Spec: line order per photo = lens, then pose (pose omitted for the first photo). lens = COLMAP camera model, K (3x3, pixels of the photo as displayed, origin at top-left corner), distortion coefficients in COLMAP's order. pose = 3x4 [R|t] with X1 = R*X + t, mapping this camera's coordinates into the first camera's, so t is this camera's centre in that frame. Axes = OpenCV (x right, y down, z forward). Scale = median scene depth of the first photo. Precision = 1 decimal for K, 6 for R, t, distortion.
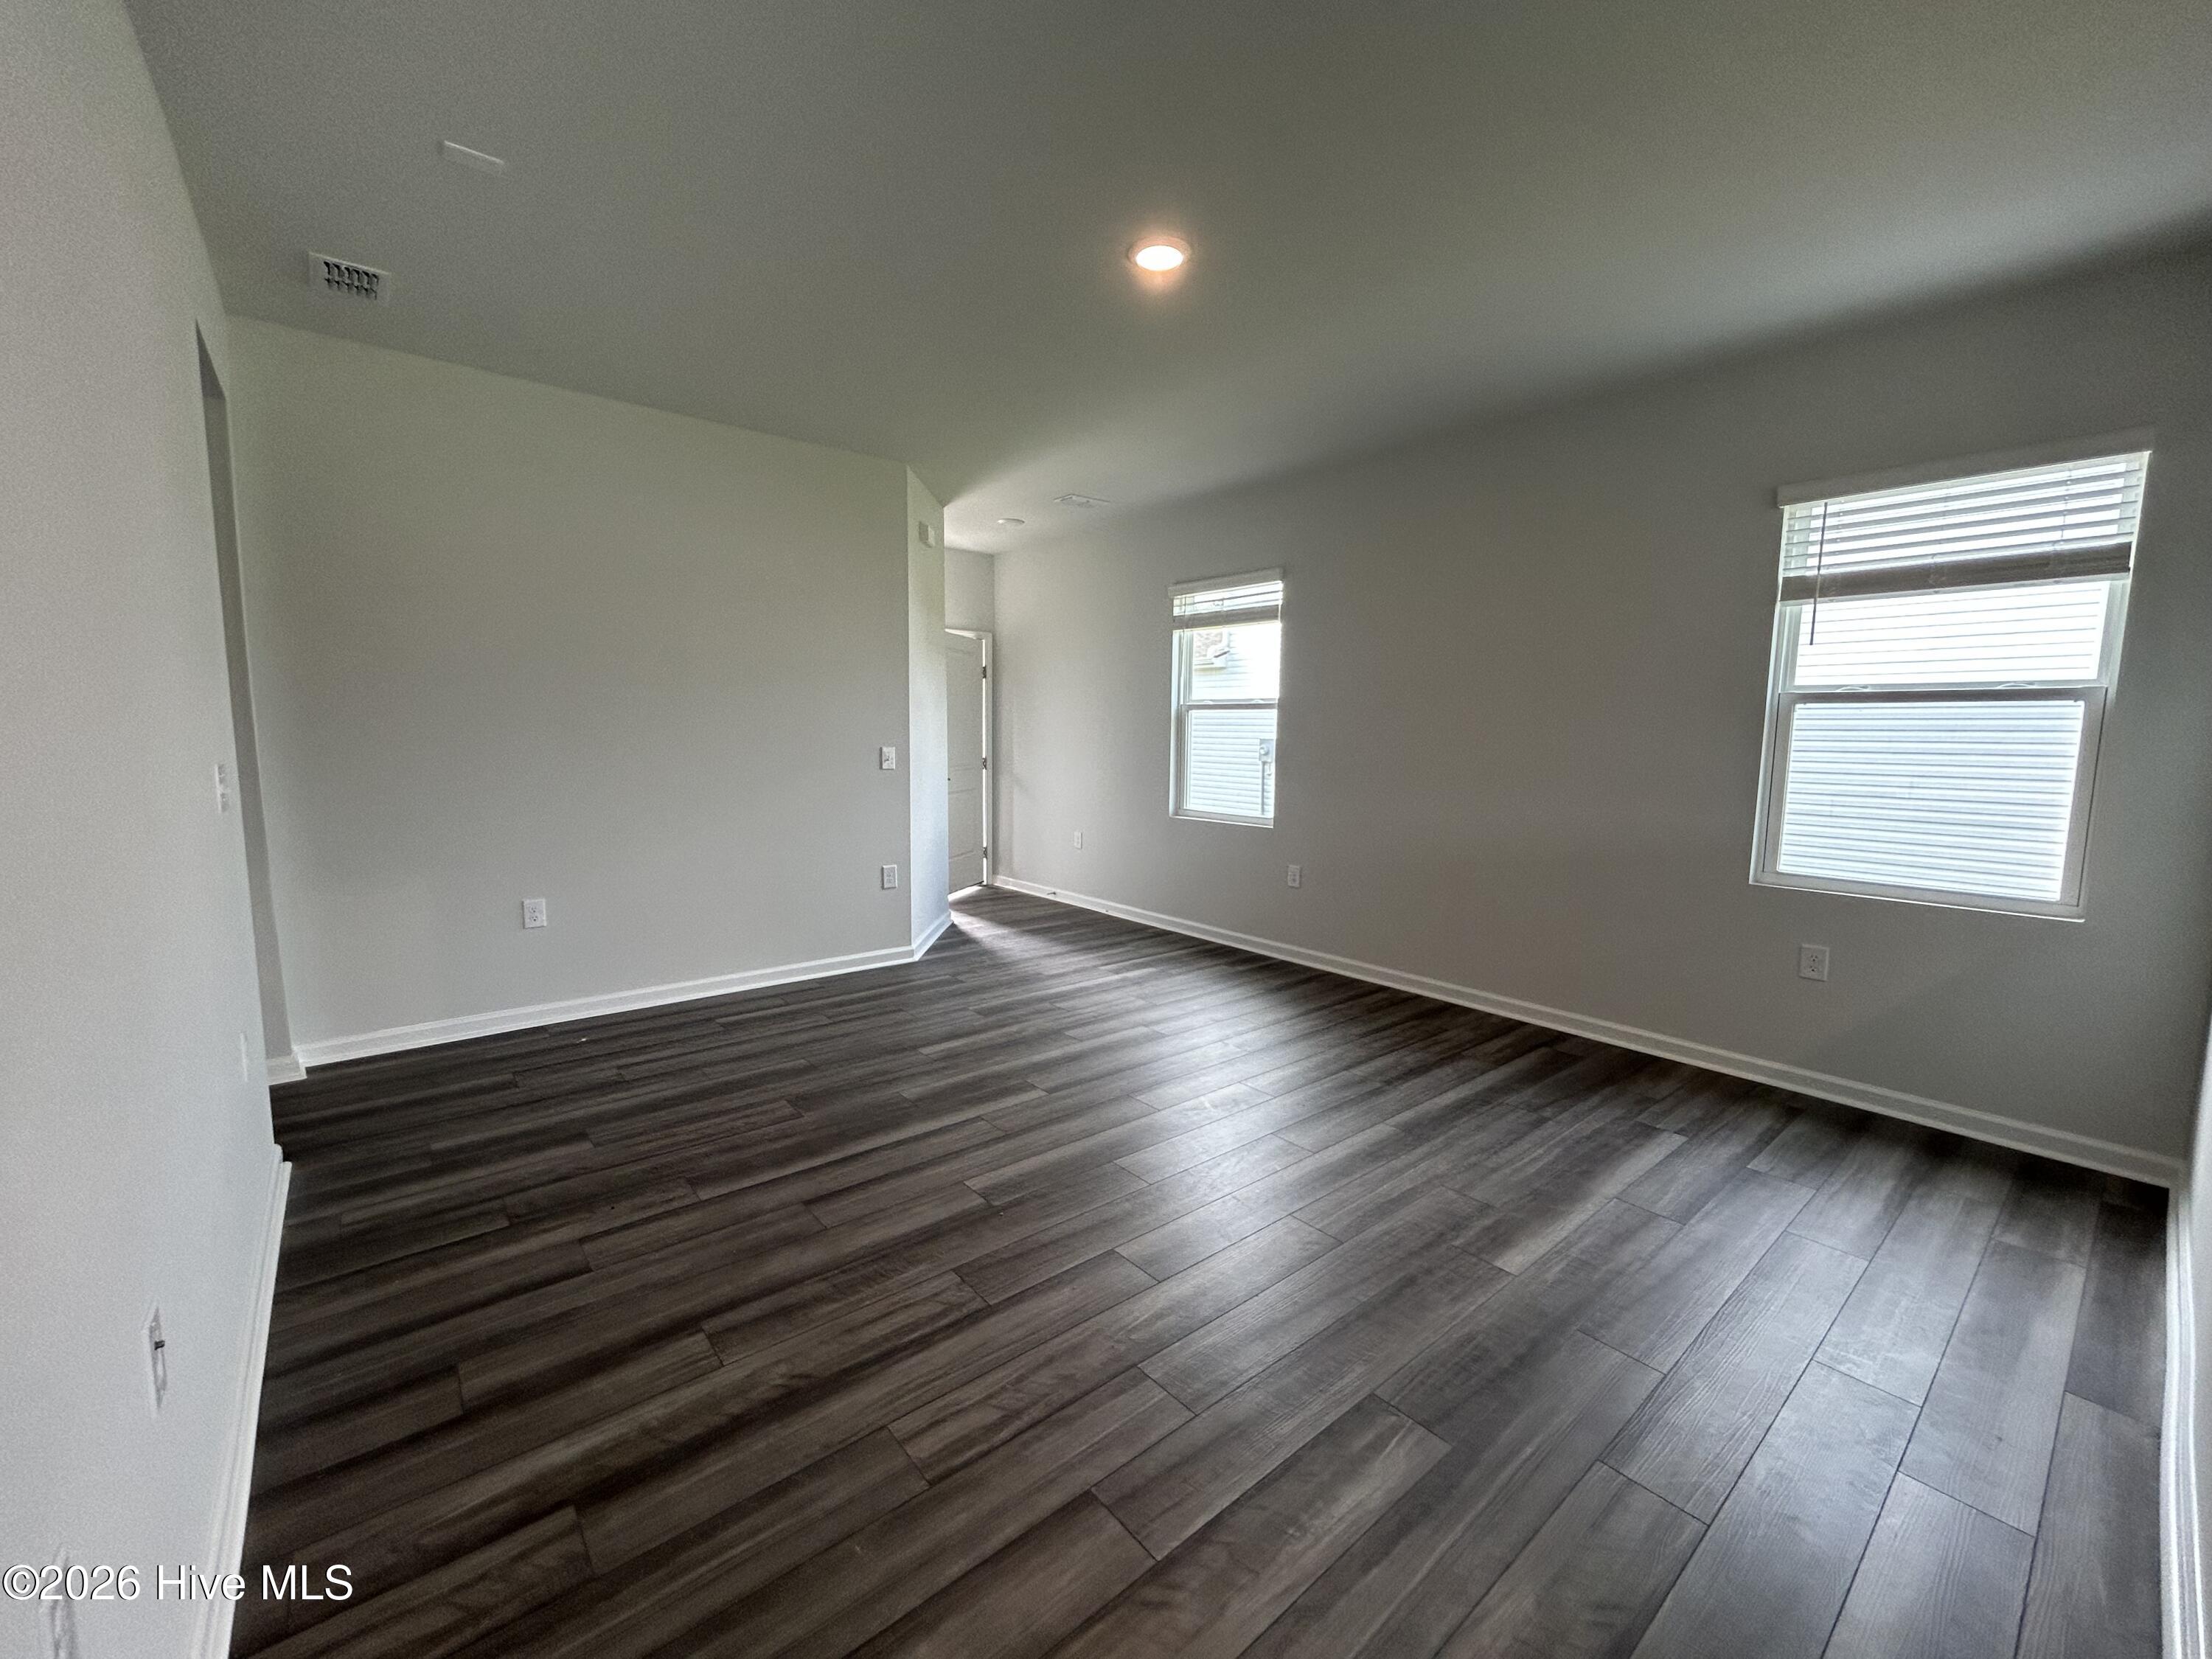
lens RADIAL K [[894.0, 0, 1089.4], [0, 894.0, 833.2], [0, 0, 1]] dist [0.000104, -0.000129]
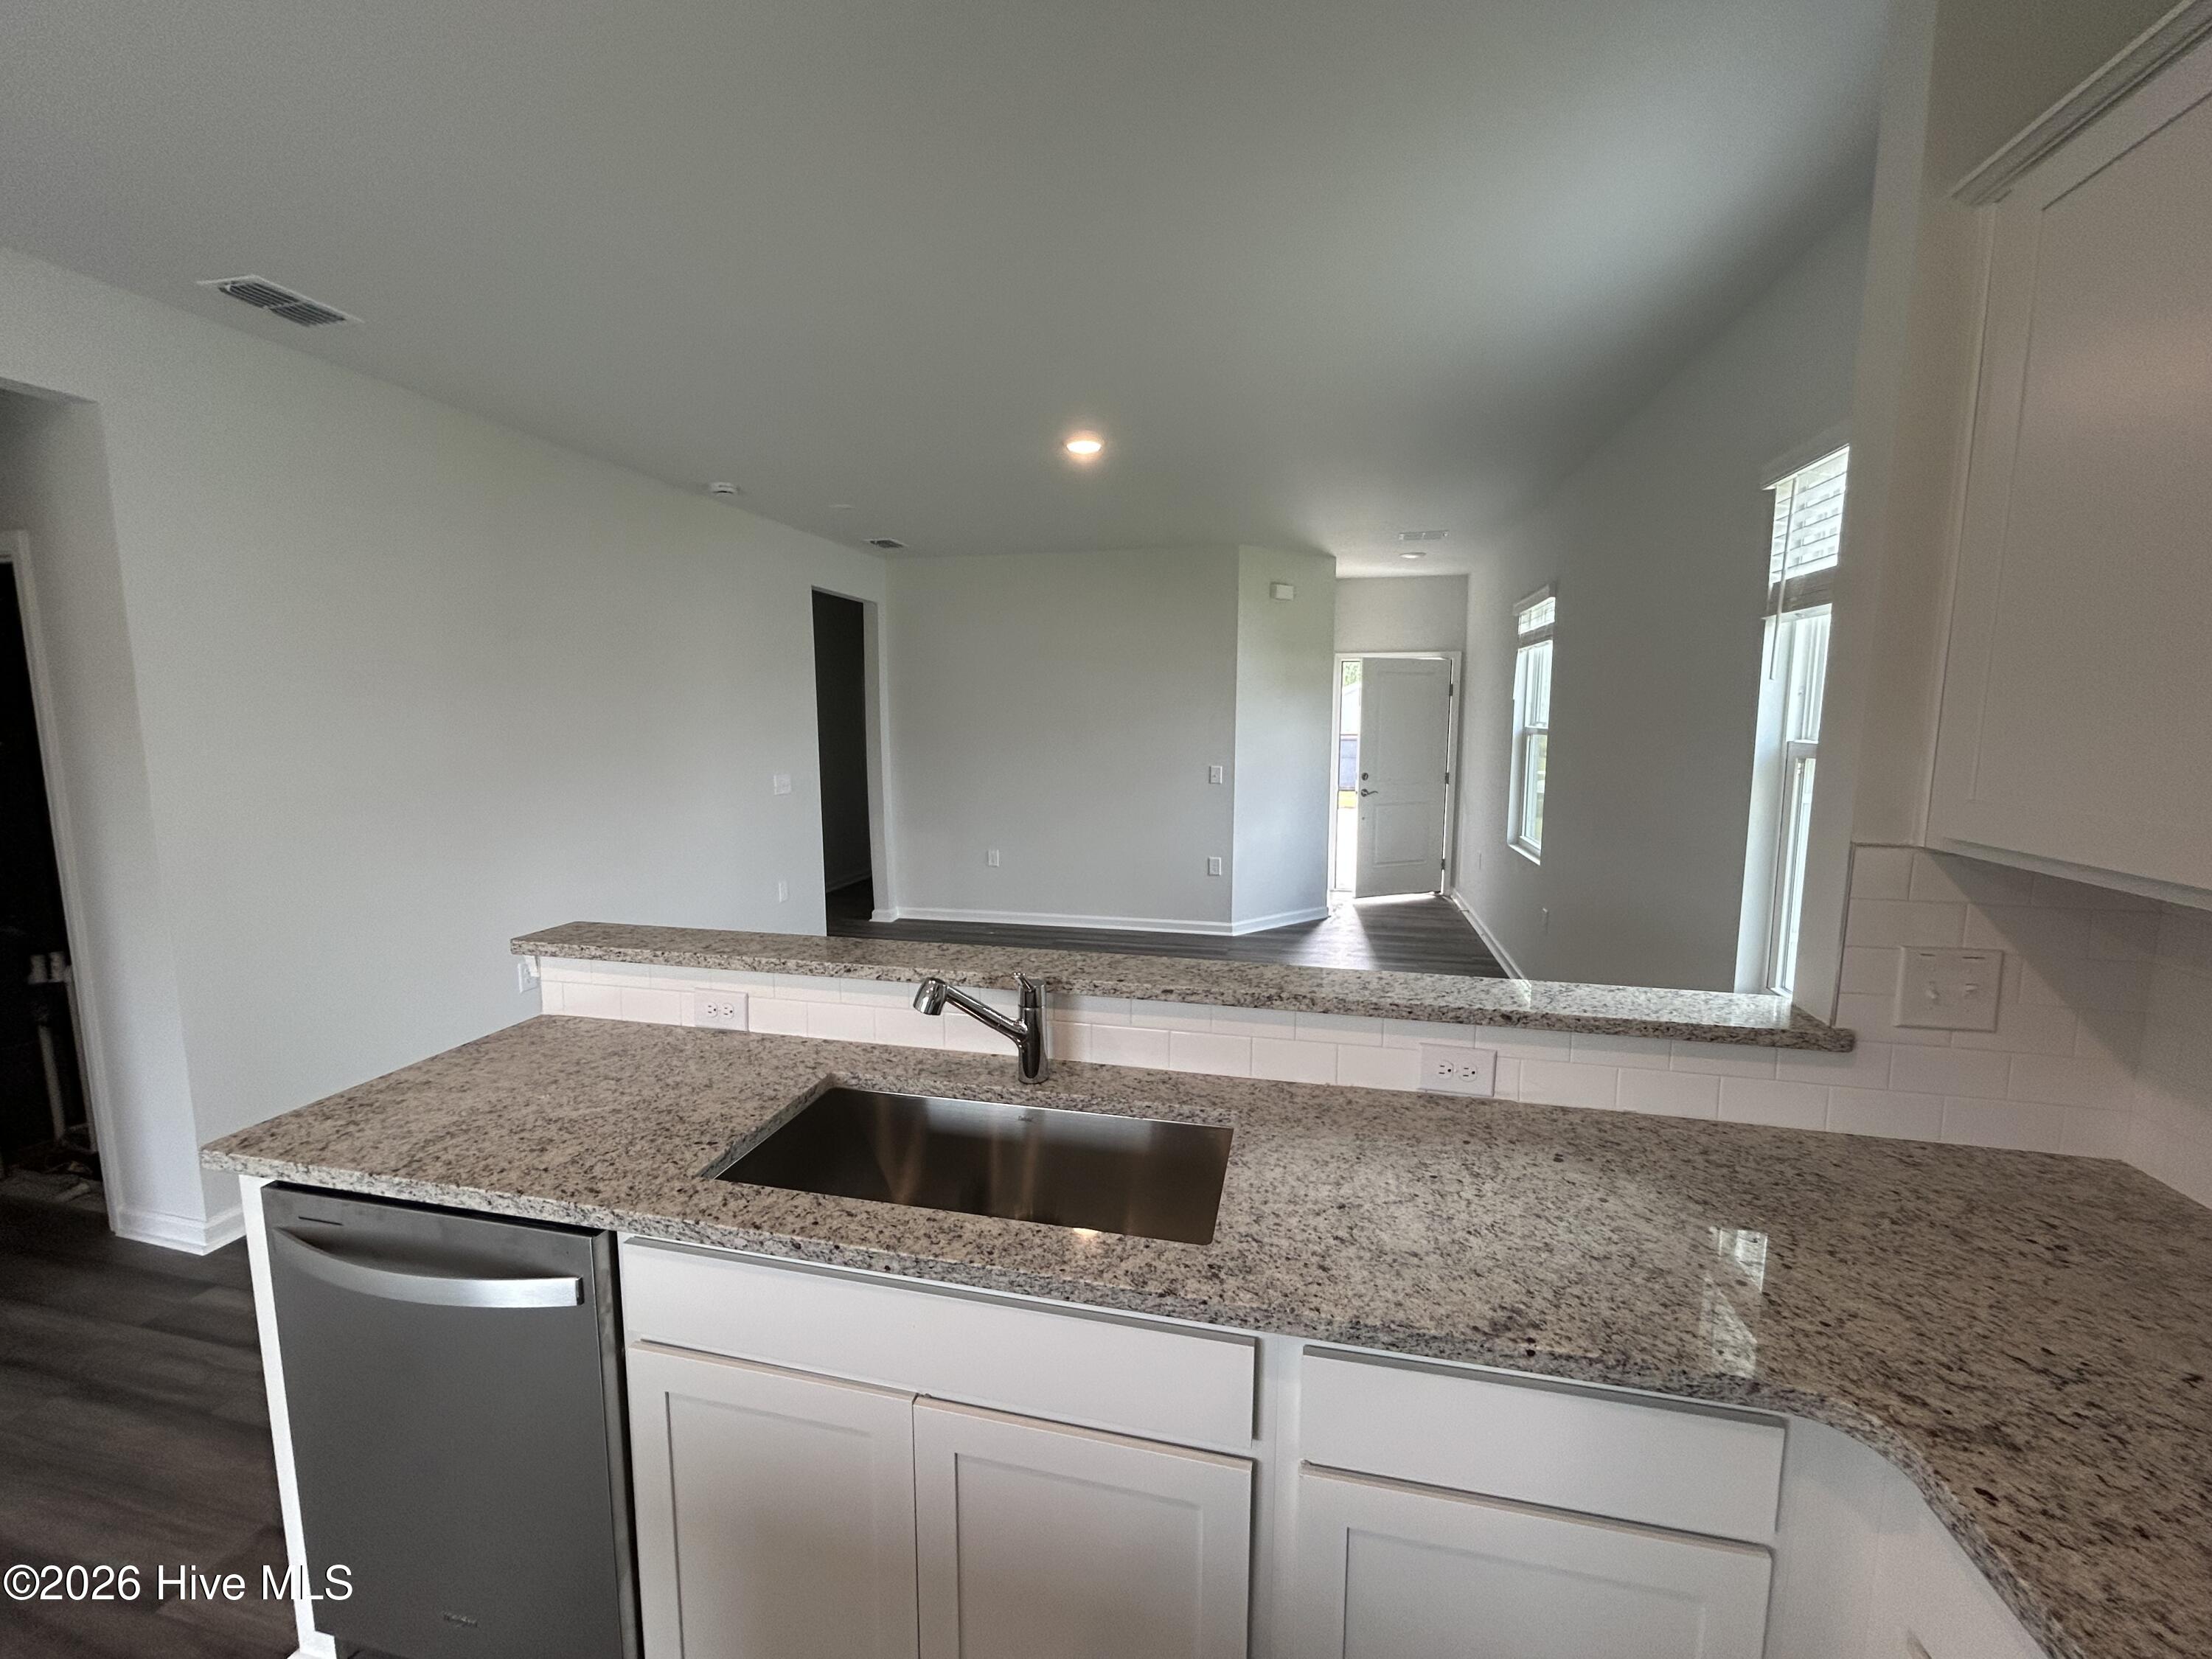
lens RADIAL K [[894.0, 0, 1101.1], [0, 894.0, 827.0], [0, 0, 1]] dist [0.000104, -0.000129]
pose [[0.602312, 0.083799, -0.793850, 0.683169], [-0.081013, 0.995757, 0.043646, -0.049793], [0.794139, 0.038024, 0.606546, 0.082379]]
